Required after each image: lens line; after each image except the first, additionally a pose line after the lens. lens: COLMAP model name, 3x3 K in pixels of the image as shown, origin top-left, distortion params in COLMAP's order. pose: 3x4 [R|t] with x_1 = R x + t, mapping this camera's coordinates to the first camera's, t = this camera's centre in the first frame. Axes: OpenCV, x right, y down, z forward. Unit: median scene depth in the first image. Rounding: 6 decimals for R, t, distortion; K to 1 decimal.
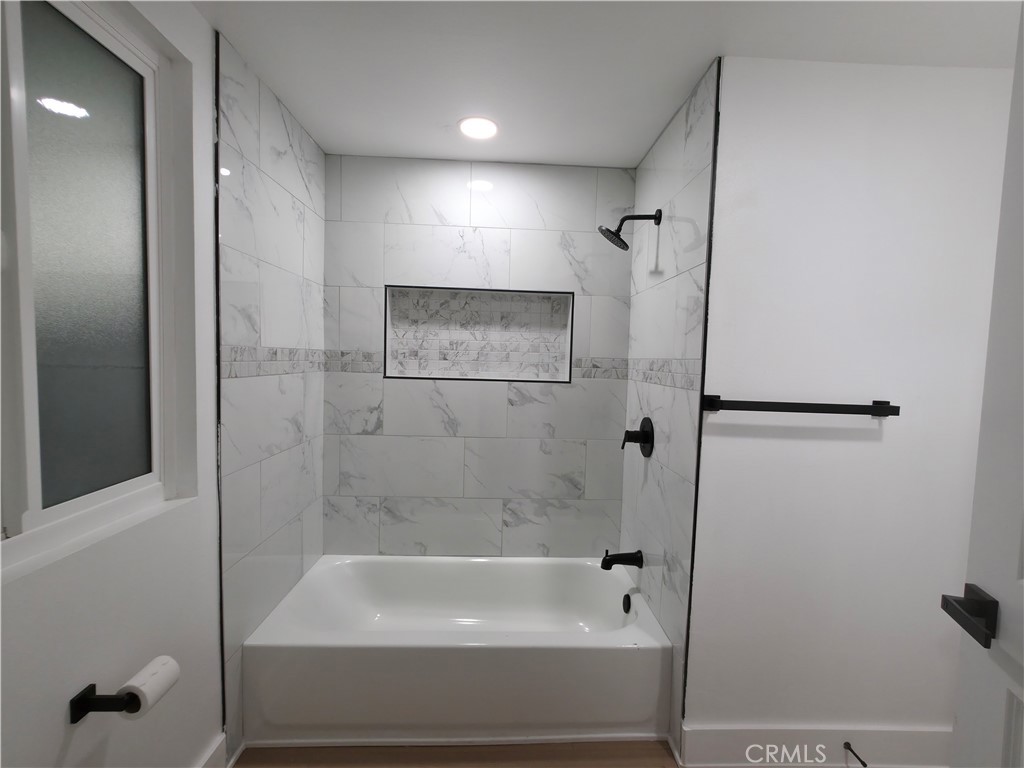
lens RADIAL K [[460.3, 0, 512.0], [0, 460.3, 384.0], [0, 0, 1]] dist [-0.000061, -0.000401]
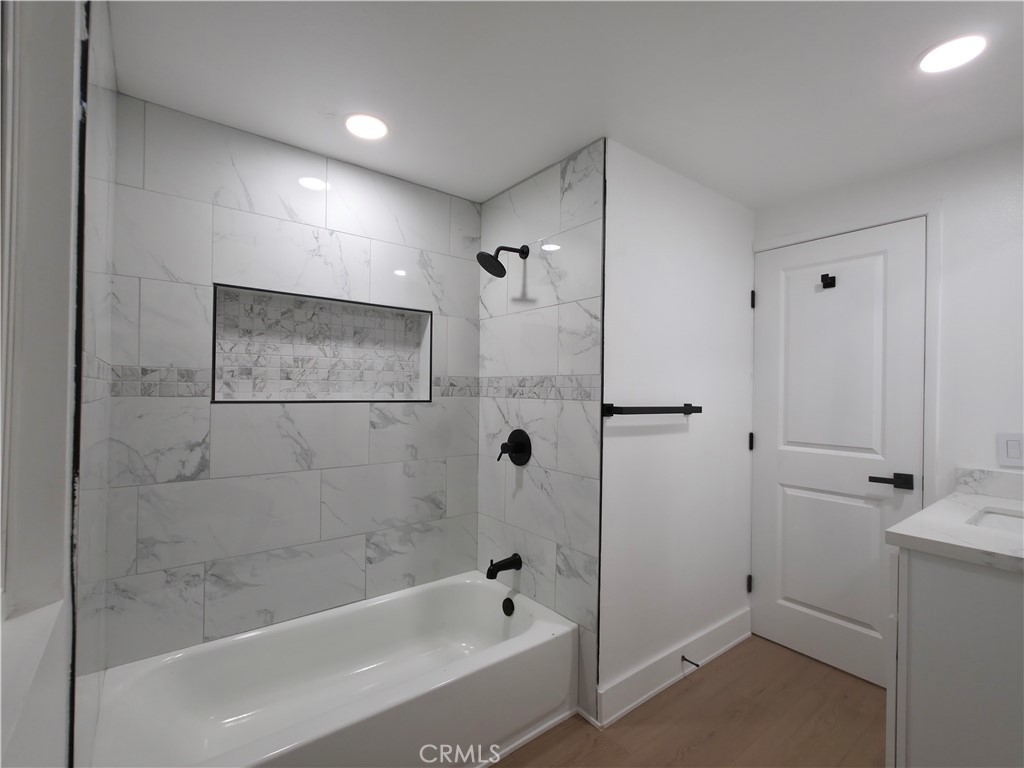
lens RADIAL K [[460.3, 0, 512.0], [0, 460.3, 384.0], [0, 0, 1]] dist [-0.000061, -0.000401]
pose [[0.819279, -0.011168, 0.573286, -0.303595], [0.041858, 0.998308, -0.040371, 0.006831], [-0.571865, 0.057072, 0.818360, 0.086889]]
